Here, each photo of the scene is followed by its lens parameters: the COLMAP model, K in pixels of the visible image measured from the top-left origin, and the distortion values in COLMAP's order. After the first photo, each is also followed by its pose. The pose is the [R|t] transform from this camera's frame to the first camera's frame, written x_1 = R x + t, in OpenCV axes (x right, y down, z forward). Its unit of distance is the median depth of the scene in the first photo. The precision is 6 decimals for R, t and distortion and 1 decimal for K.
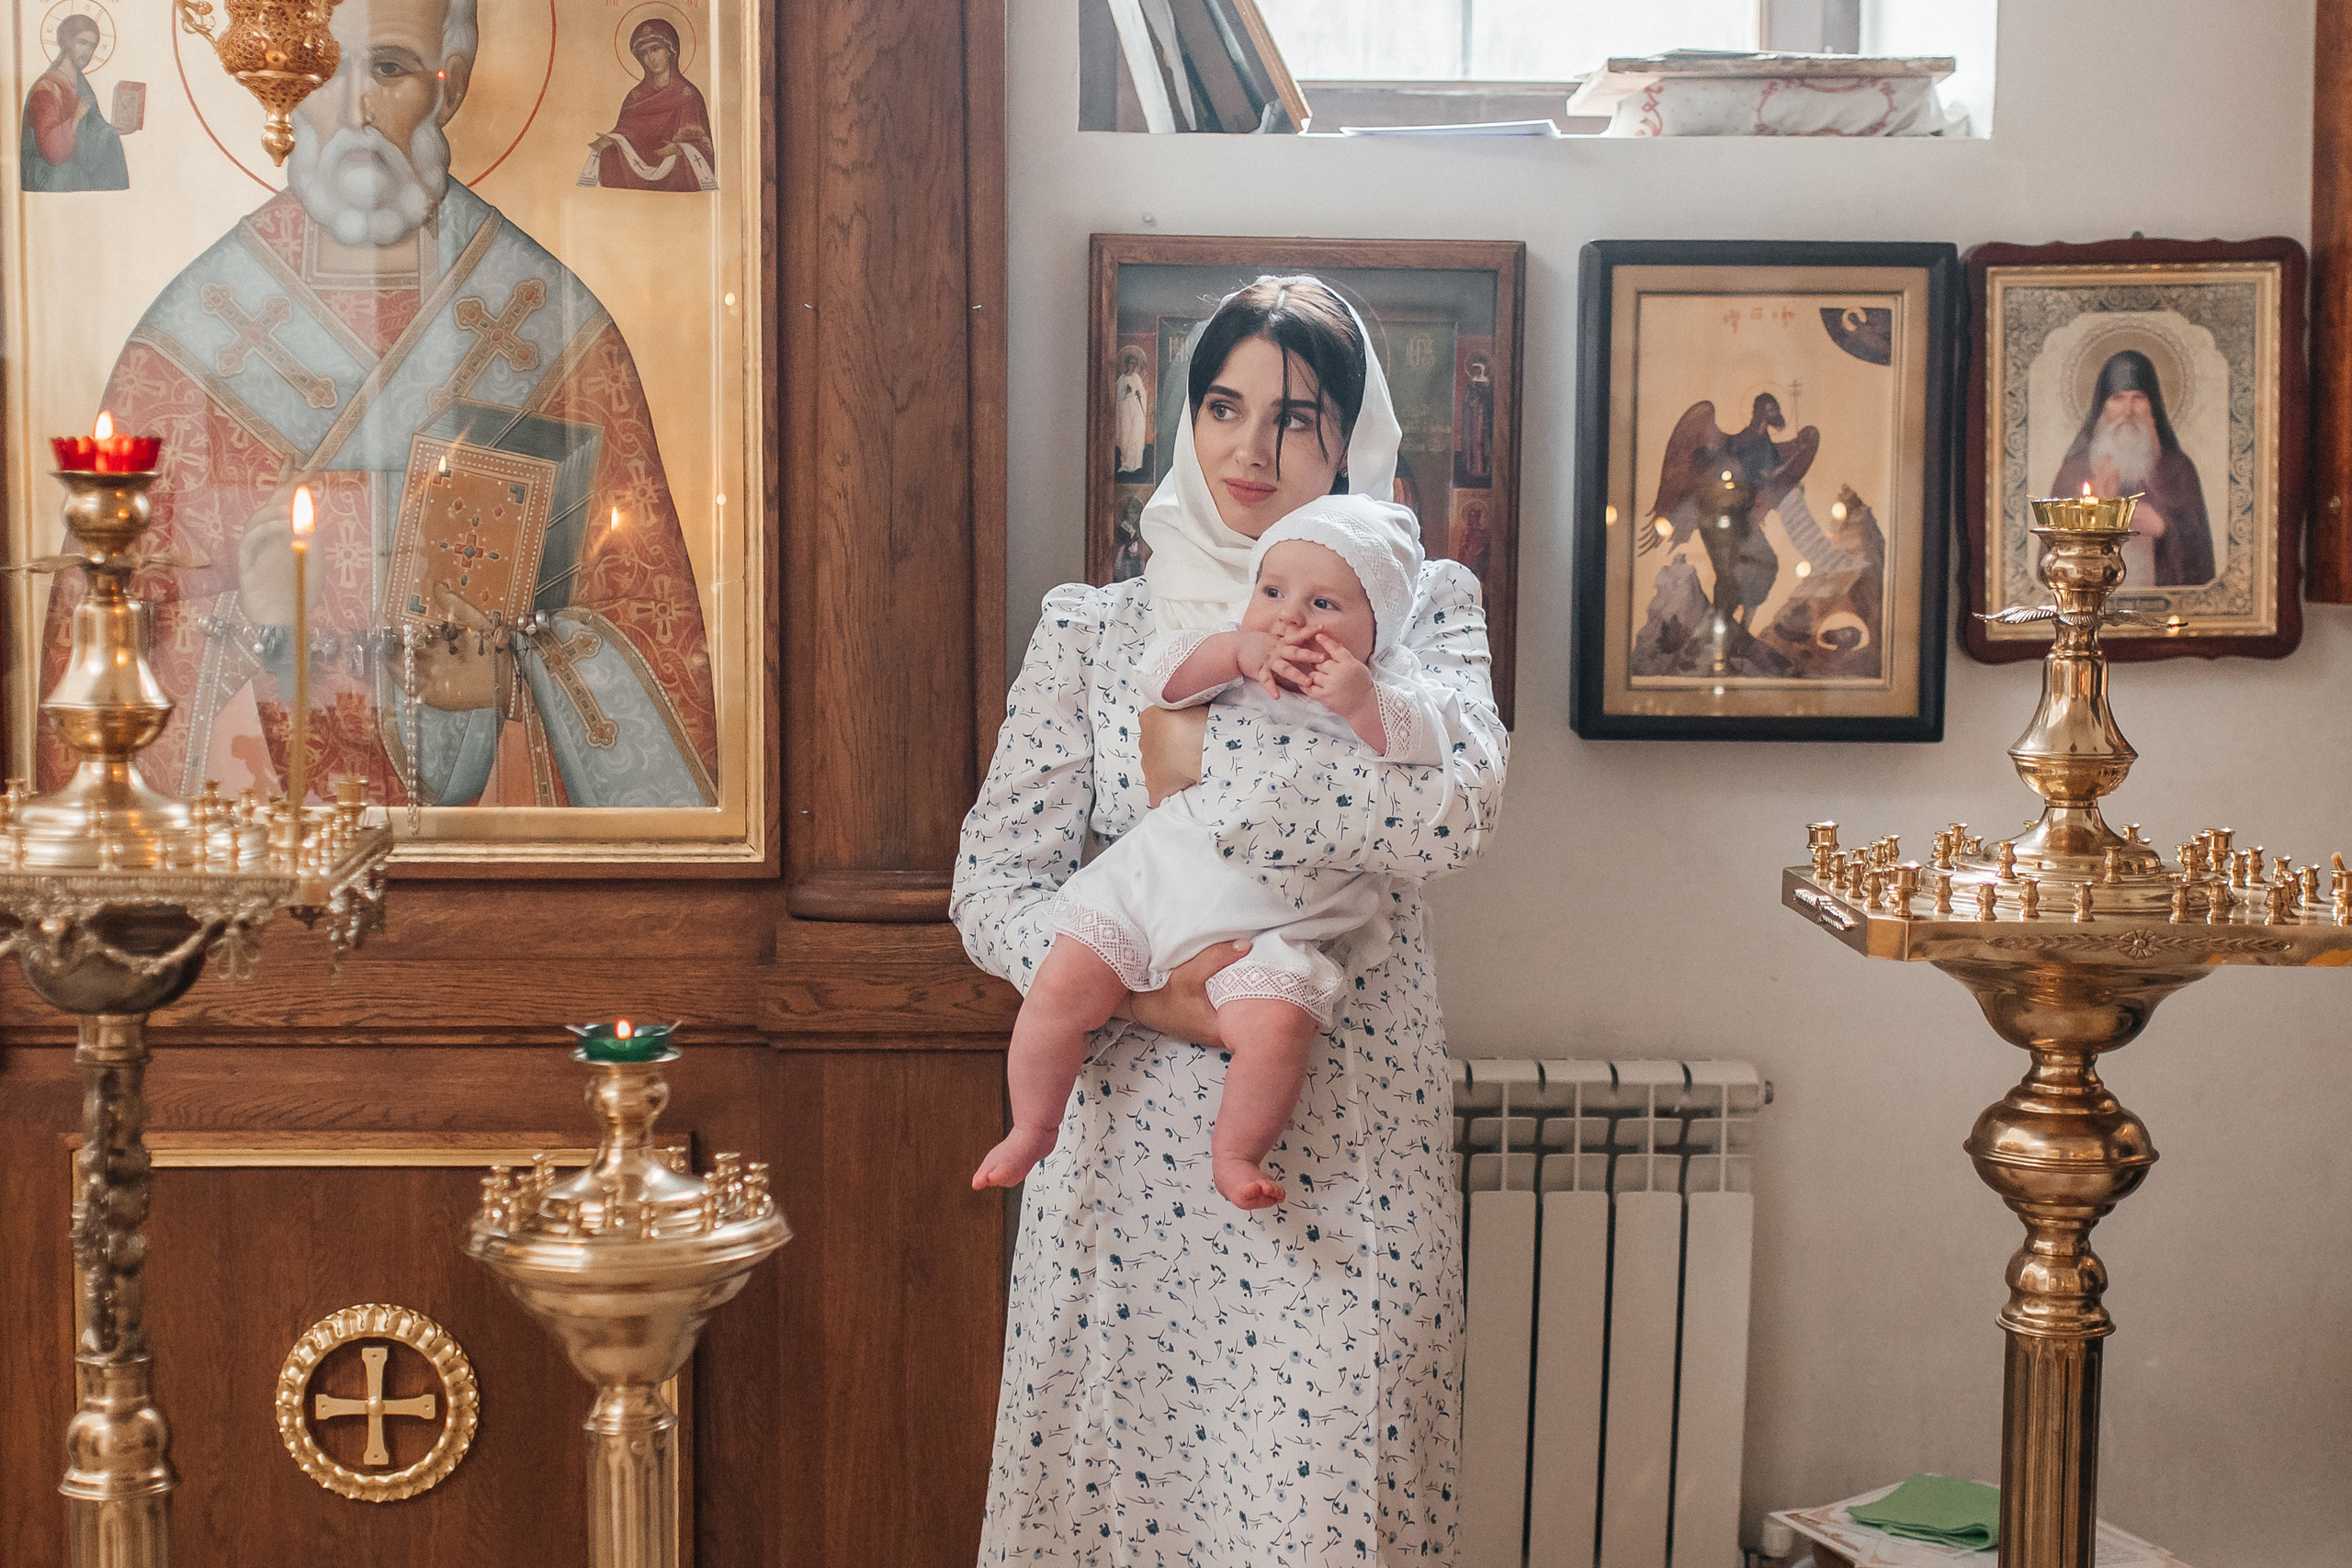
lens RADIAL K [[3323.2, 0, 1175.5], [0, 3323.2, 786.0], [0, 0, 1]] dist [-0.006522, 0.000000]
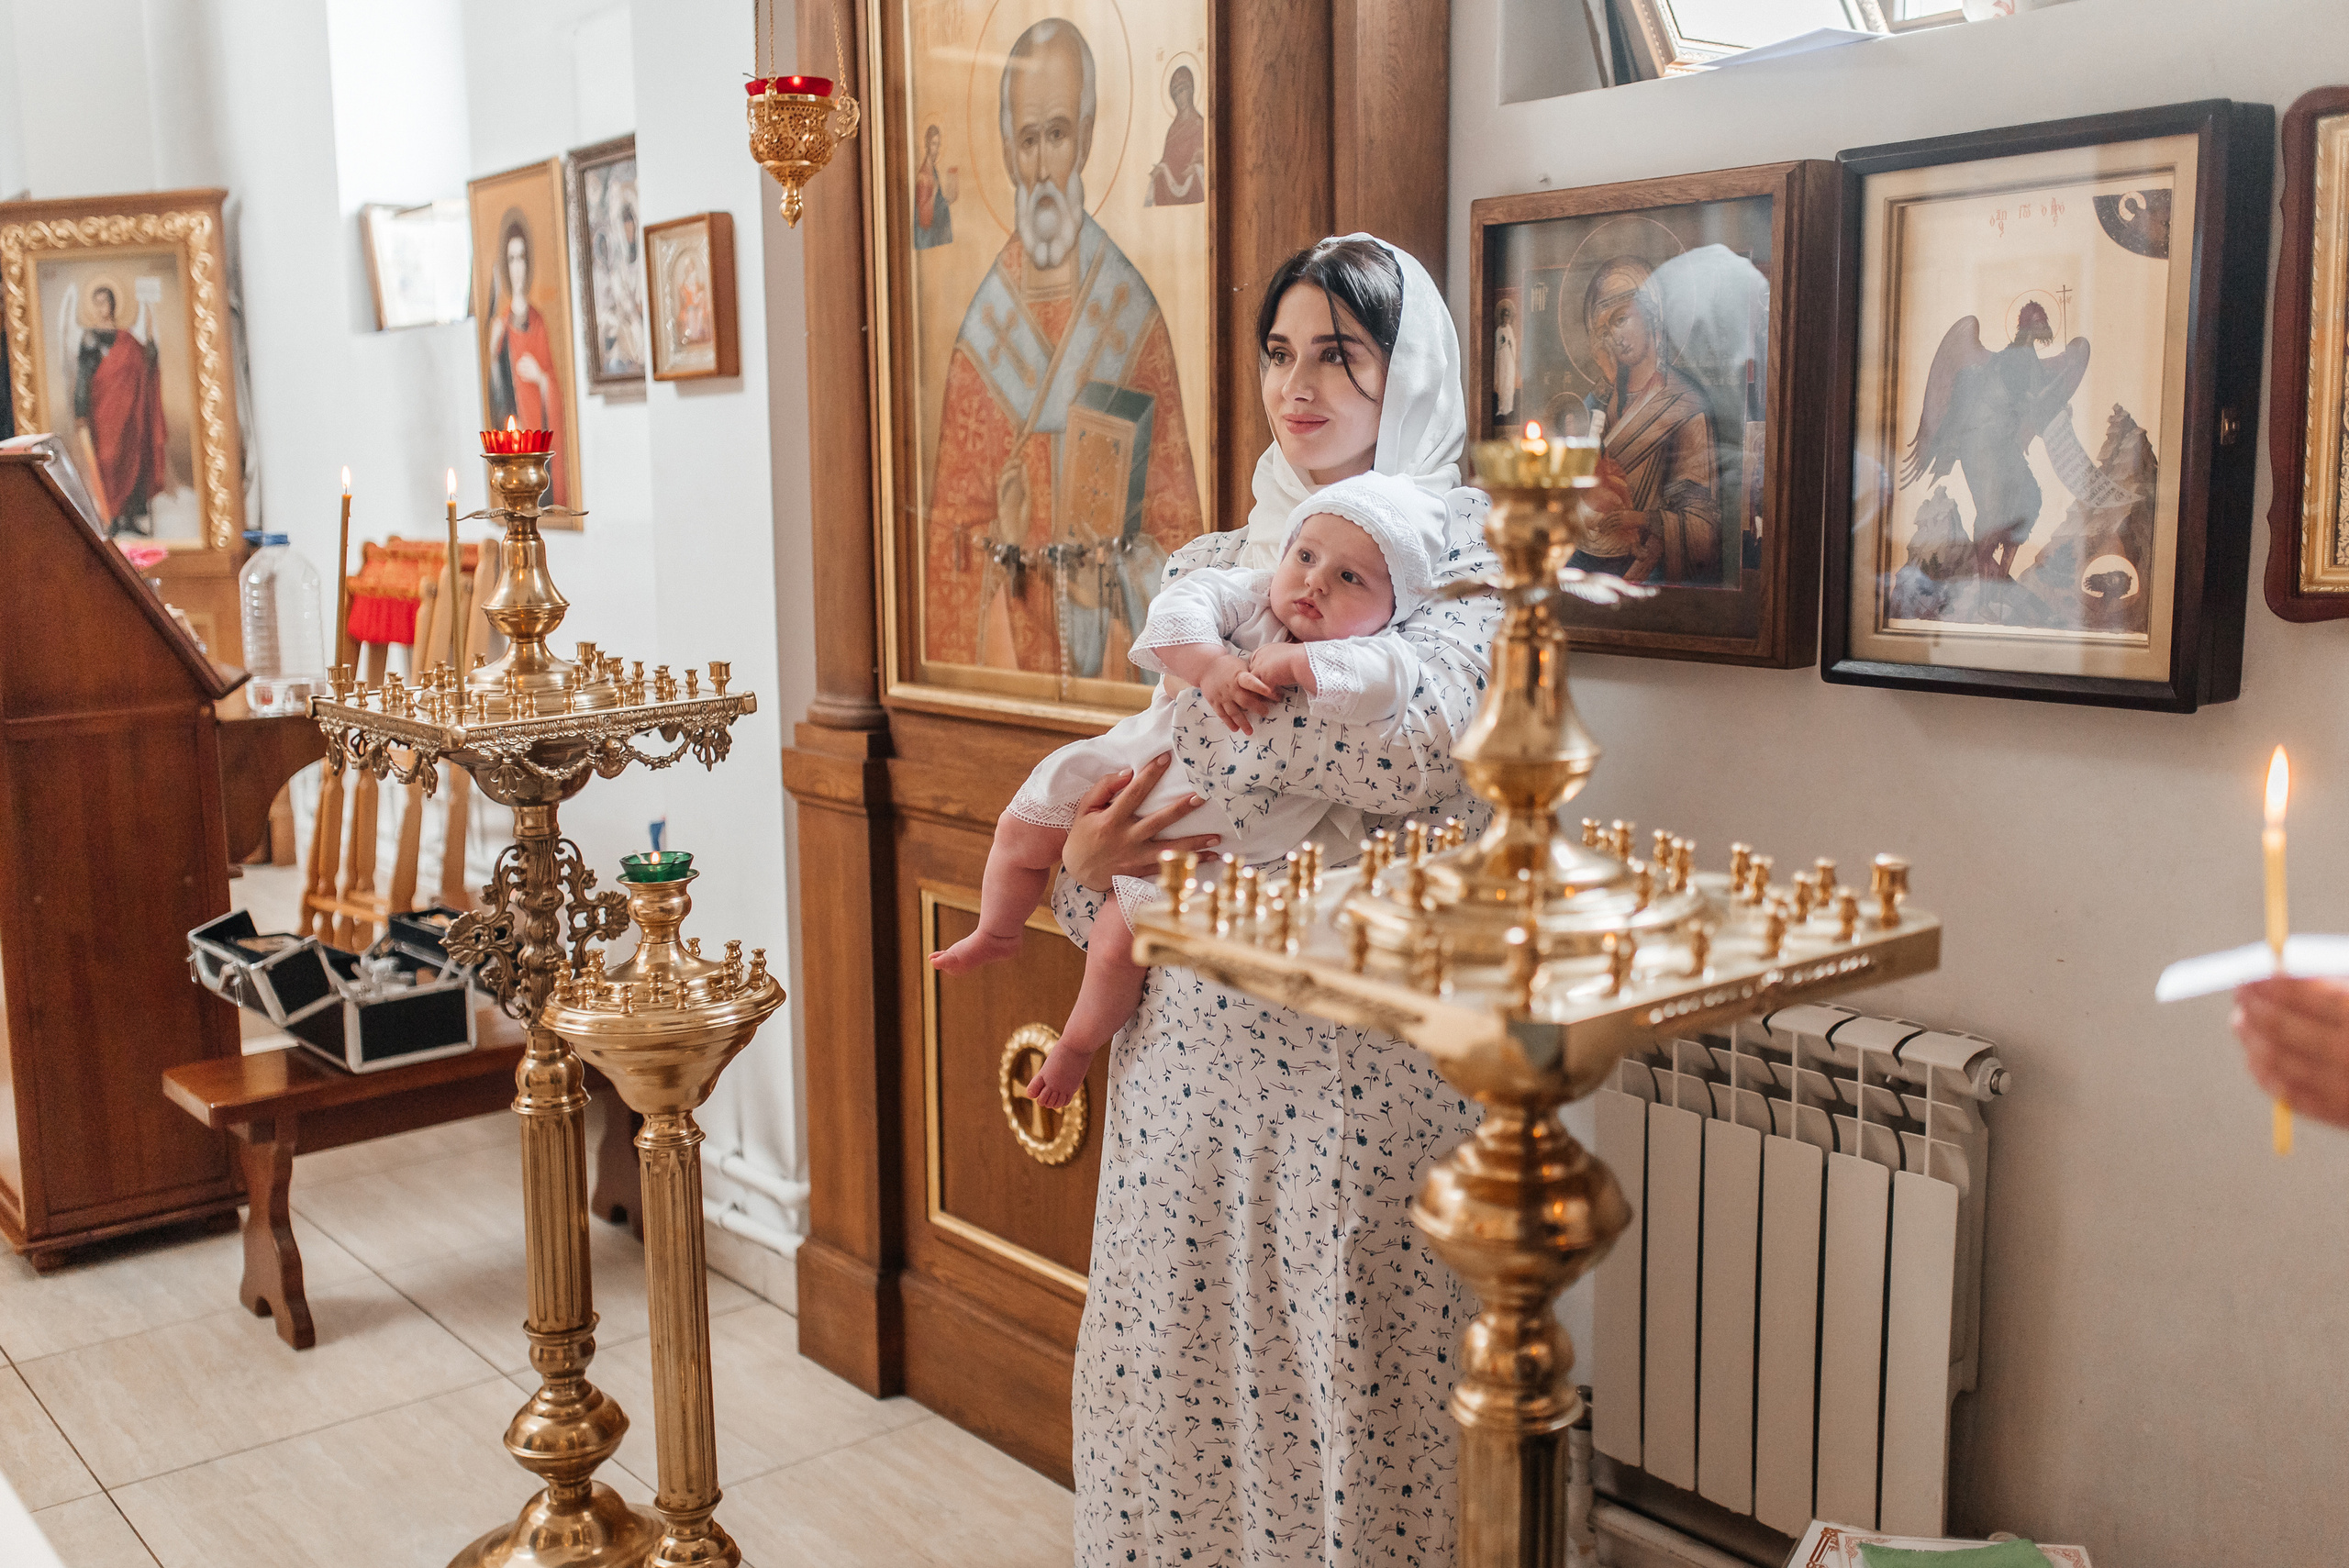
lens RADIAL K [[2297.0, 0, 1147.3], [0, 2297.0, 828.1], [0, 0, 1]] dist [0.013215, 0.000000]
pose [[0.582108, 0.114758, -0.804972, 0.568877], [-0.046538, 0.993070, 0.107919, -0.036084], [0.811778, -0.025359, 0.583415, 0.465234]]
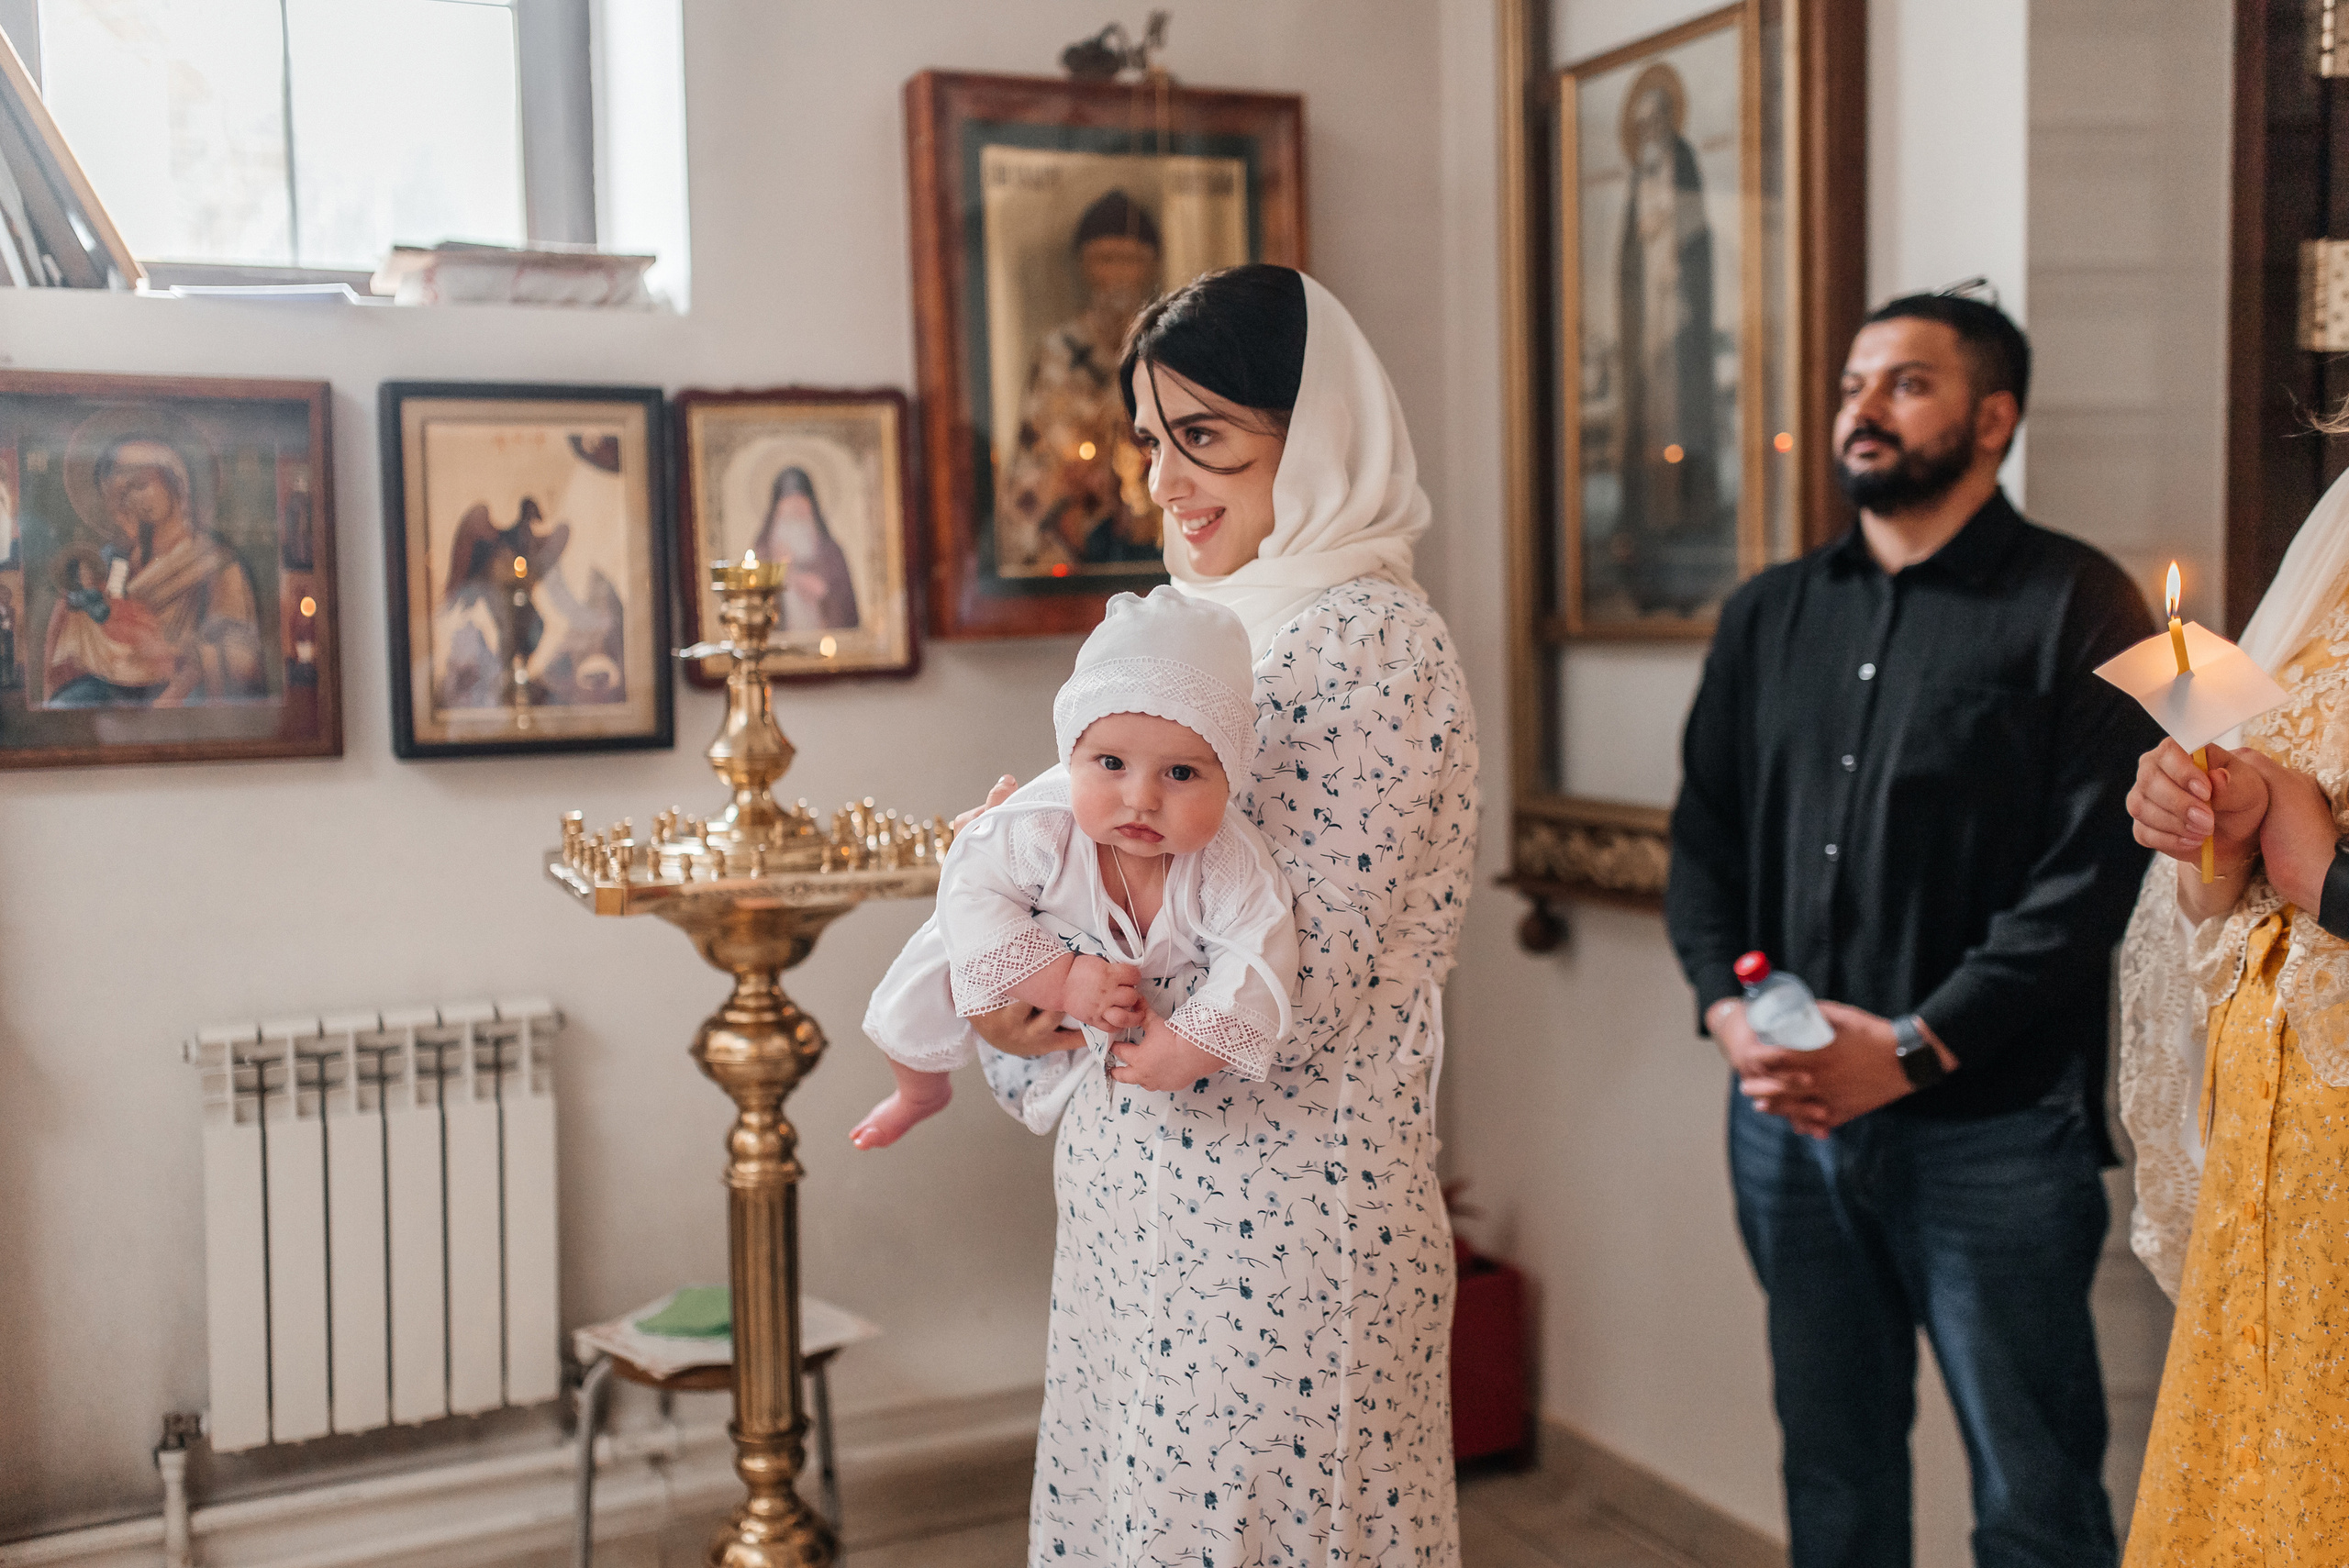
lens RADIAL K [[2297.0, 0, 1157.7], [0, 2297.0, 744.5], [0, 0, 1]] dist [0.013215, 0.000000]
pose [[0.913115, -0.048186, 0.404844, 0.030085], [0.055540, 0.998436, -0.006430, 0.001411], [-0.403901, 0.028356, 0.914363, 0.054482]]
